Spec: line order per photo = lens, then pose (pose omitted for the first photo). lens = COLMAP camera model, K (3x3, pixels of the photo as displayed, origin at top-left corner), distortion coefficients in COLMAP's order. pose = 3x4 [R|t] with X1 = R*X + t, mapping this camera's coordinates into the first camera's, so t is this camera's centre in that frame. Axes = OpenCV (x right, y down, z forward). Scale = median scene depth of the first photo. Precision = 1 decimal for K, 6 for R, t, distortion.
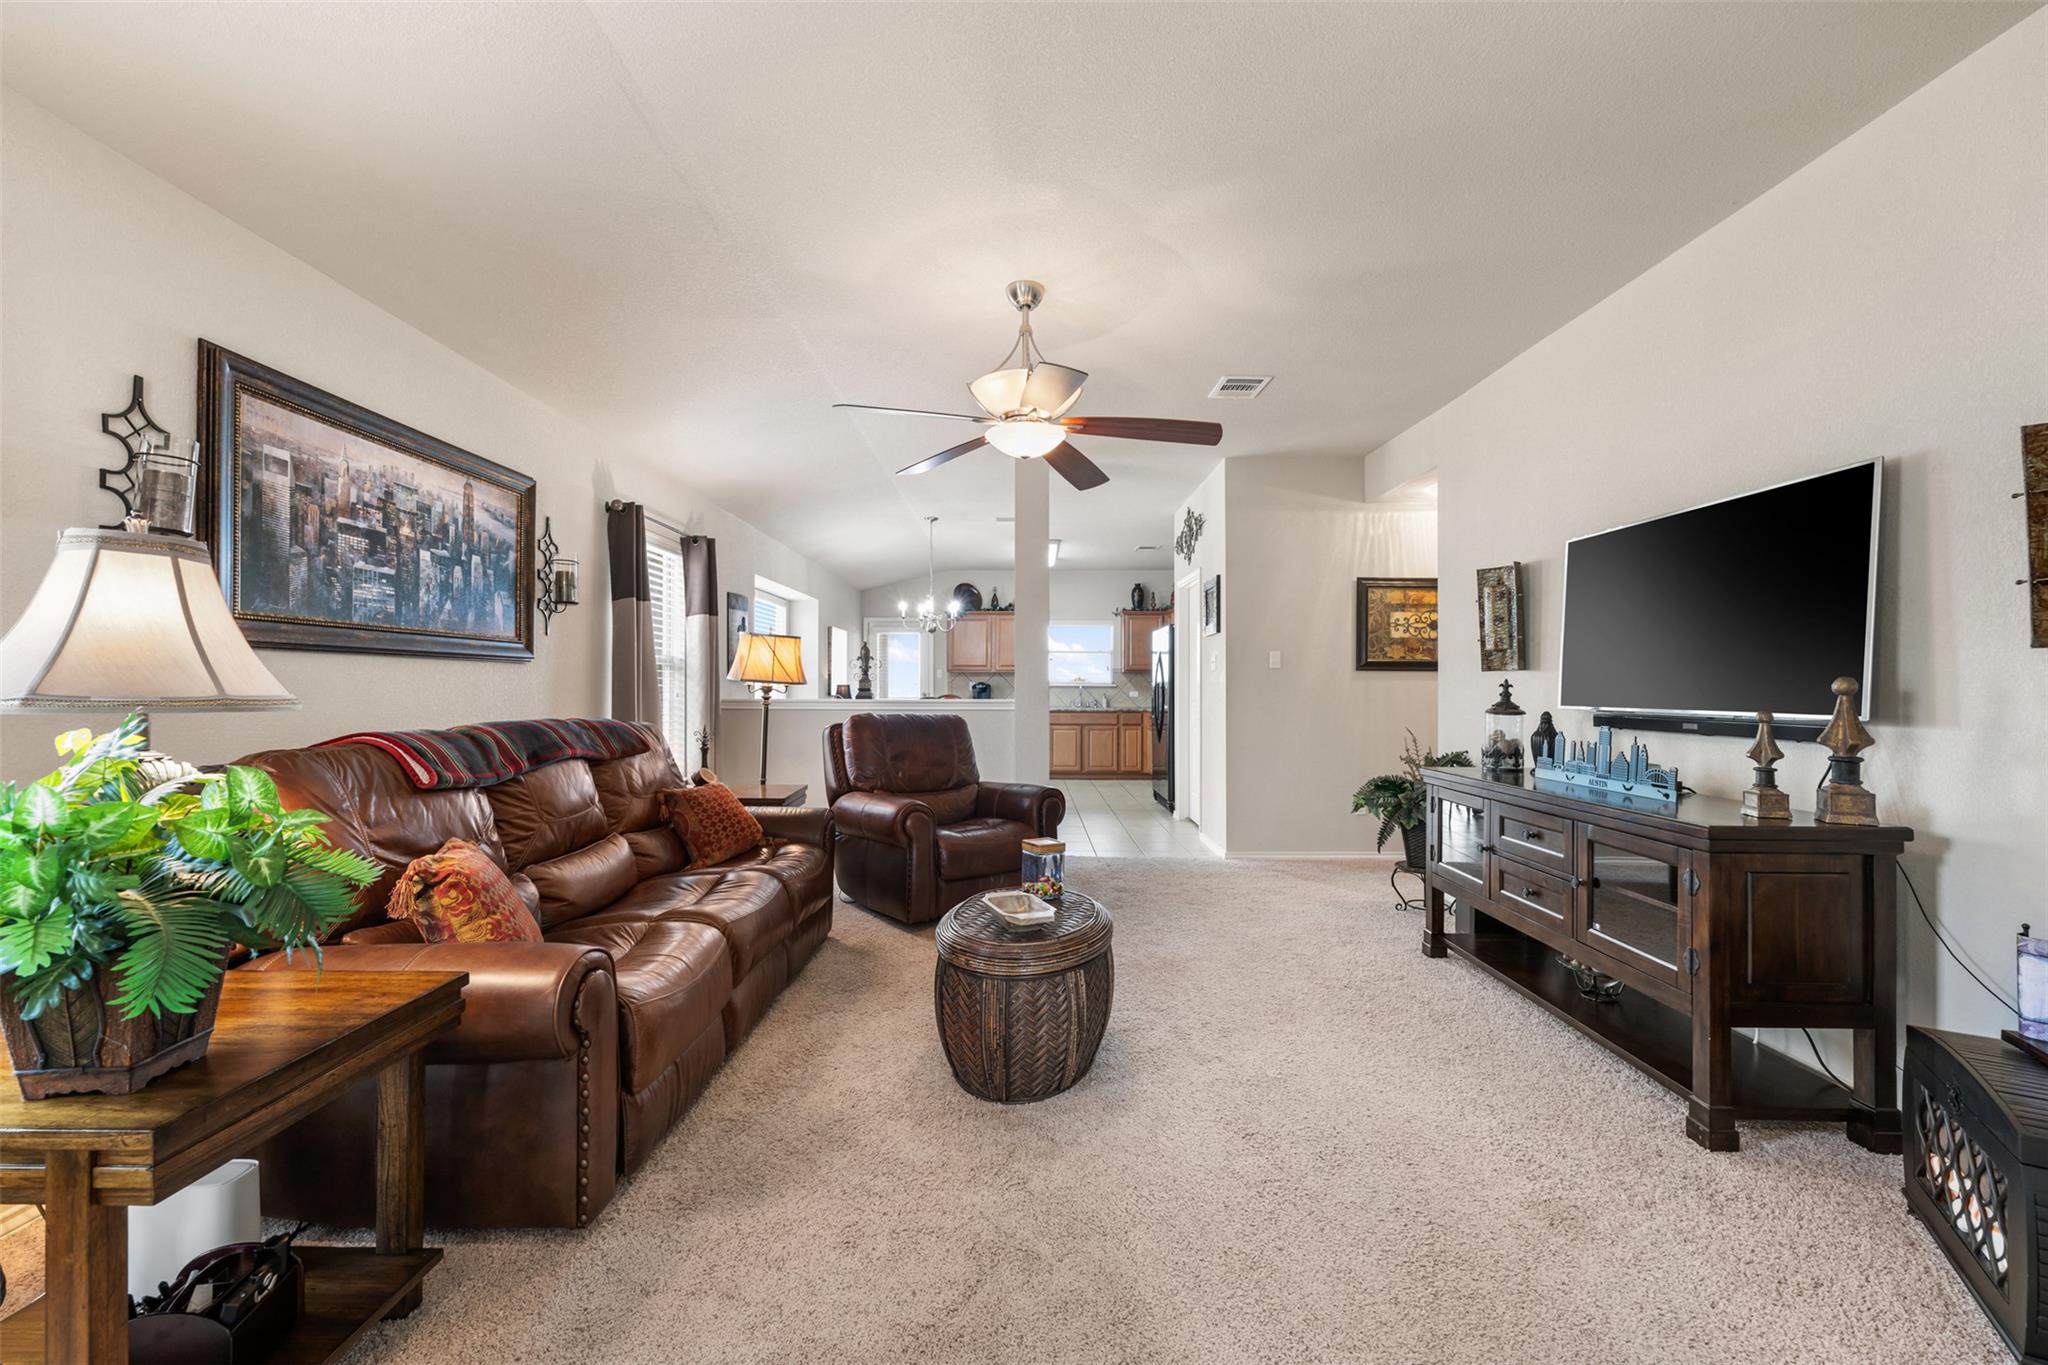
lens RADIAL K [[812.0, 0, 1020.9], [0, 812.0, 683.7], [0, 0, 1]] dist [-0.000705, 0.000297]
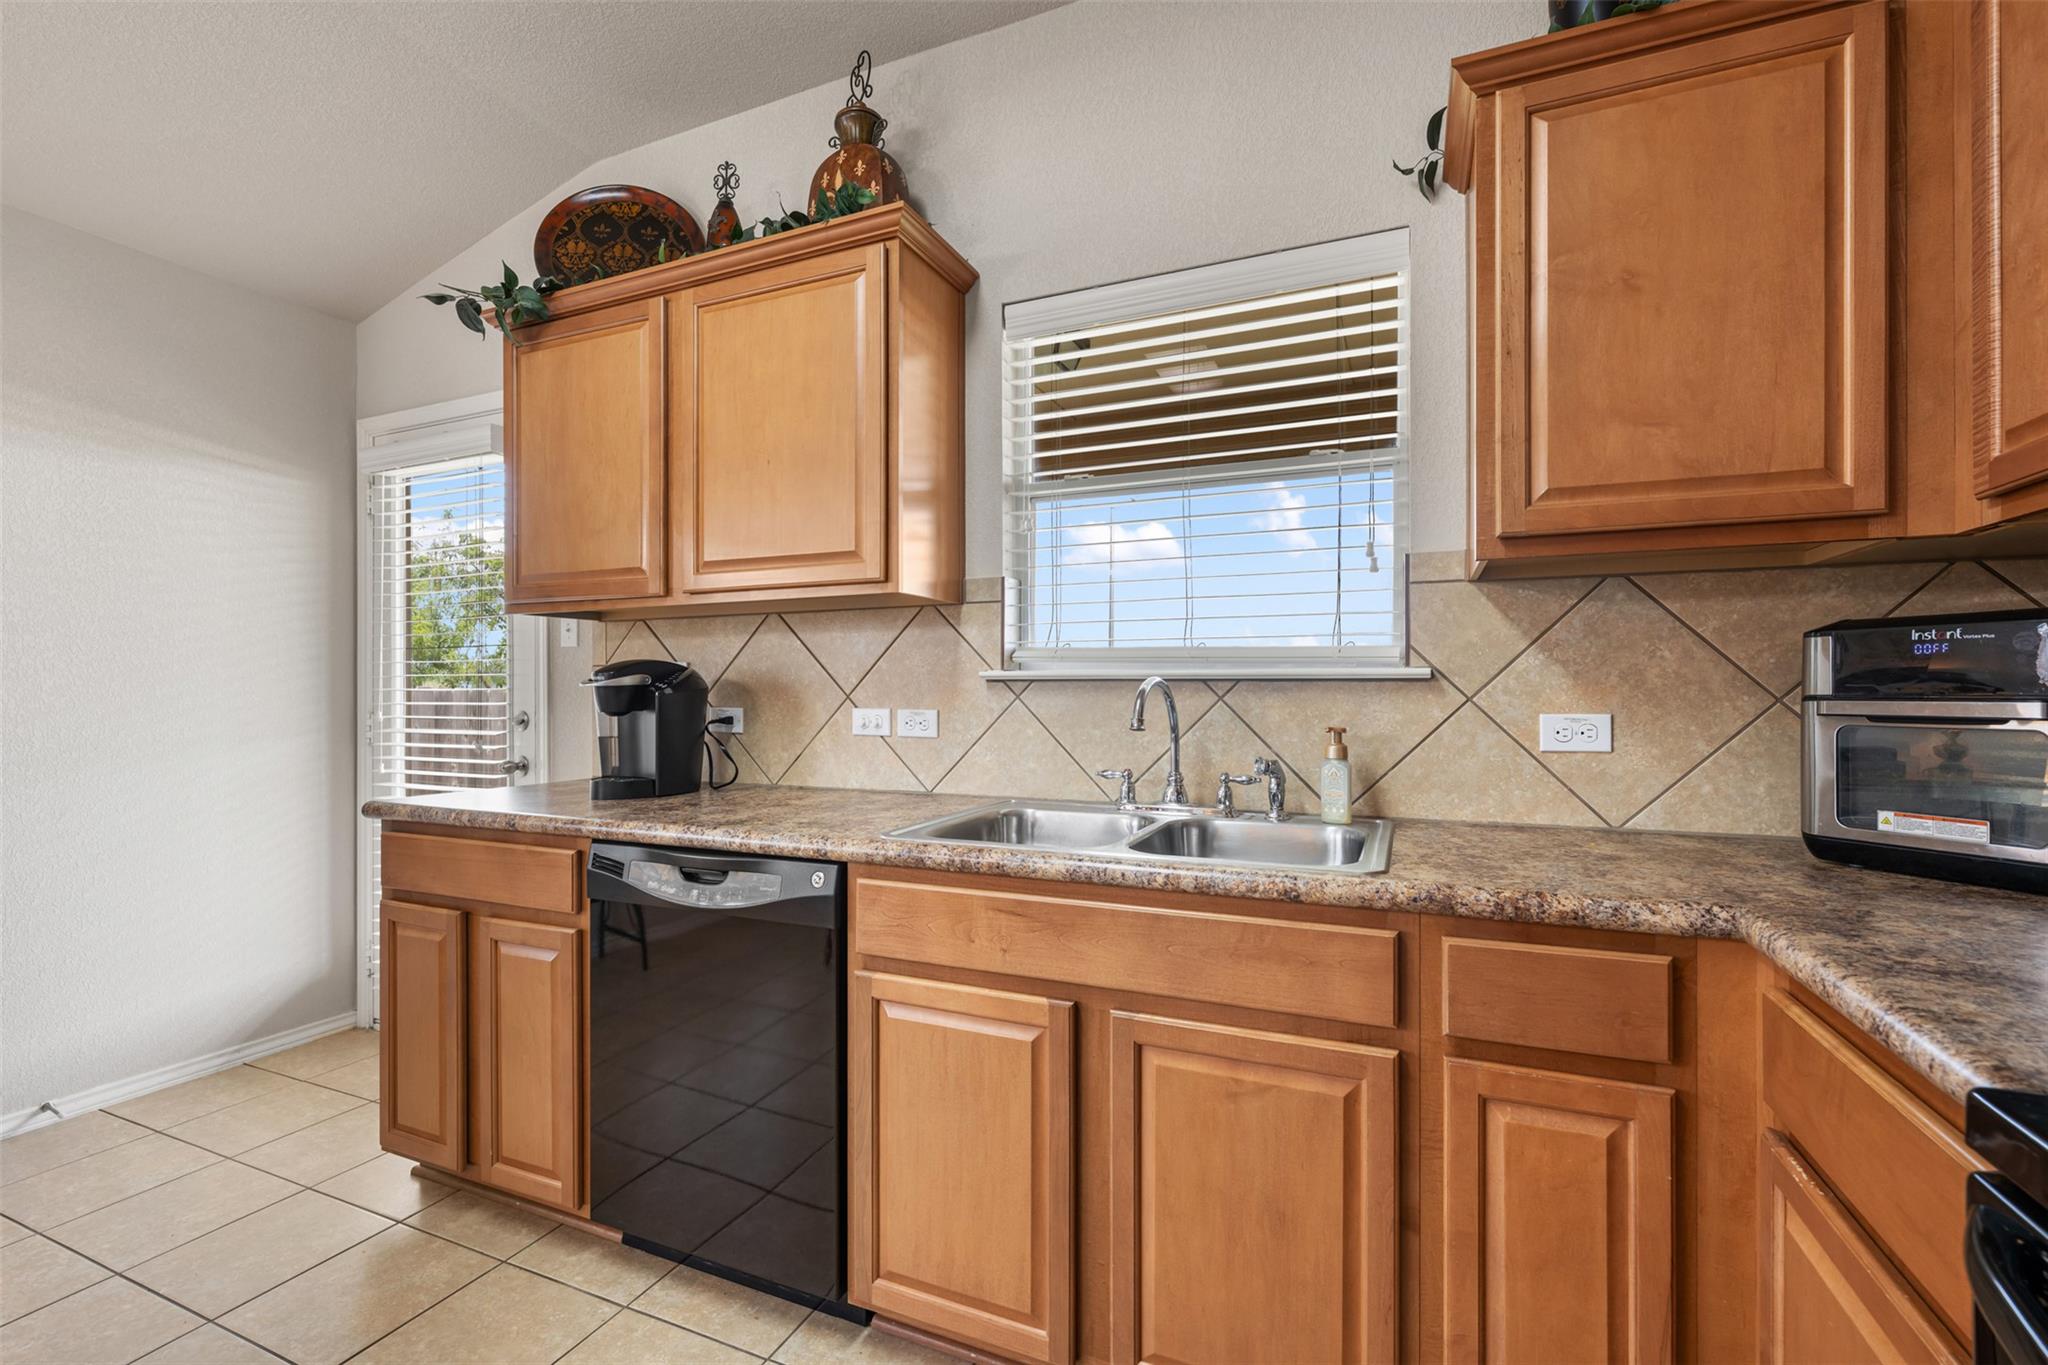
lens RADIAL K [[882.5, 0, 1036.7], [0, 882.5, 689.9], [0, 0, 1]] dist [-0.000760, 0.000957]
pose [[0.920157, -0.002807, -0.391539, 0.436465], [0.003118, 0.999995, 0.000160, 0.020143], [0.391537, -0.001368, 0.920162, 3.170405]]
